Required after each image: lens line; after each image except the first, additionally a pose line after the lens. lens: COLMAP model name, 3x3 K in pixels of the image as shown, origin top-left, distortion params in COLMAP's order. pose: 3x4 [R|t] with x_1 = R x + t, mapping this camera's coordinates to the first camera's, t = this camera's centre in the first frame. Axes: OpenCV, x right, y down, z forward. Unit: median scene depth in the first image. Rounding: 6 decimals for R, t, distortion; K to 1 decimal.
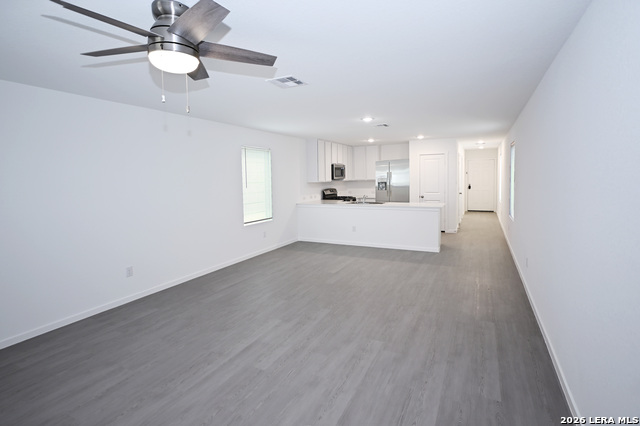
lens RADIAL K [[311.6, 0, 318.1], [0, 311.6, 194.8], [0, 0, 1]] dist [-0.004744, 0.000181]
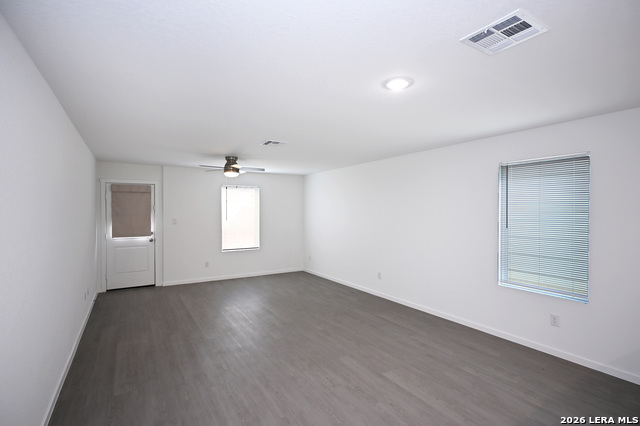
lens RADIAL K [[311.6, 0, 314.0], [0, 311.6, 214.4], [0, 0, 1]] dist [-0.004744, 0.000181]
pose [[-0.525471, 0.024992, -0.850444, 0.674128], [-0.037763, 0.997898, 0.052658, -0.088617], [0.849973, 0.059785, -0.523423, 1.280541]]
